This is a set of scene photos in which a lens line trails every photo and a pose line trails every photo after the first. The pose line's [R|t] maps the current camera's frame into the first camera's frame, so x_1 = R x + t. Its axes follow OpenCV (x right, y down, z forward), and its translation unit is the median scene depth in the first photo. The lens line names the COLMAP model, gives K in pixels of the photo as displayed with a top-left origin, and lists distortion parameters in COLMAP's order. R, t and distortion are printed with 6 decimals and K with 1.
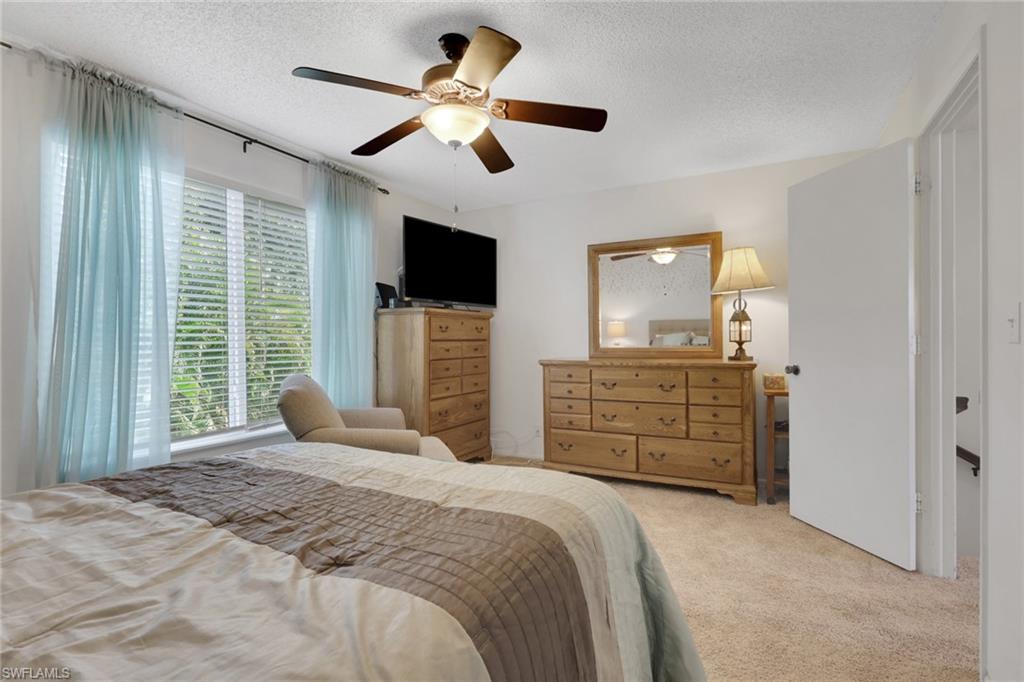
lens RADIAL K [[494.0, 0, 512.7], [0, 494.0, 334.3], [0, 0, 1]] dist [-0.001277, 0.000468]
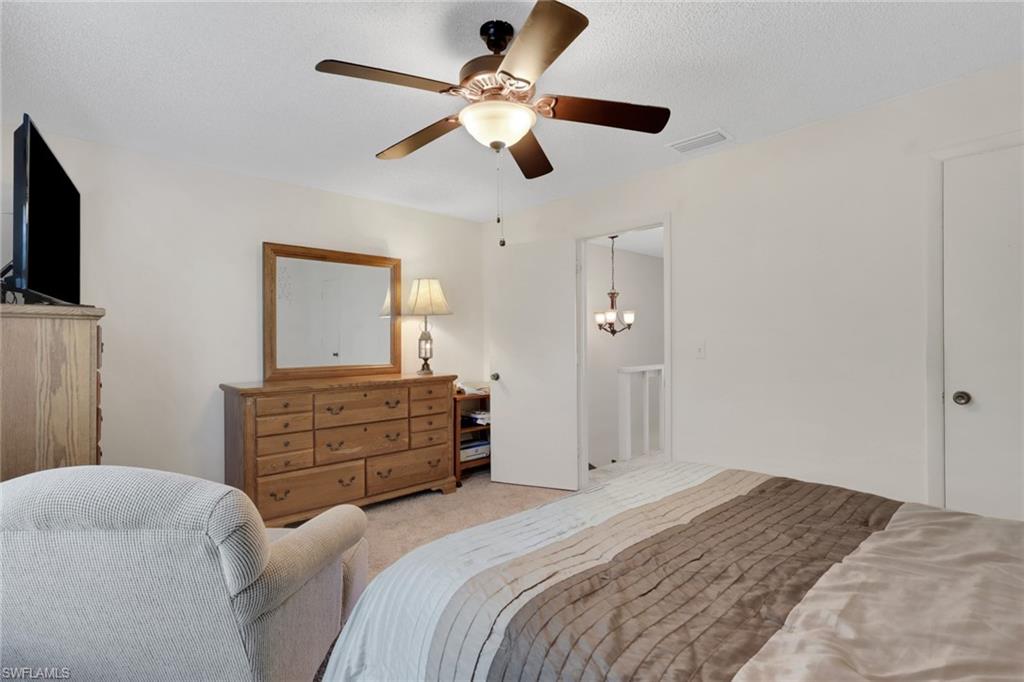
lens RADIAL K [[496.4, 0, 529.6], [0, 496.4, 347.0], [0, 0, 1]] dist [0.001558, 0.000316]
pose [[0.297916, 0.001307, 0.954591, -0.572187], [0.003152, 0.999992, -0.002352, -0.007686], [-0.954587, 0.003709, 0.297910, 0.409588]]
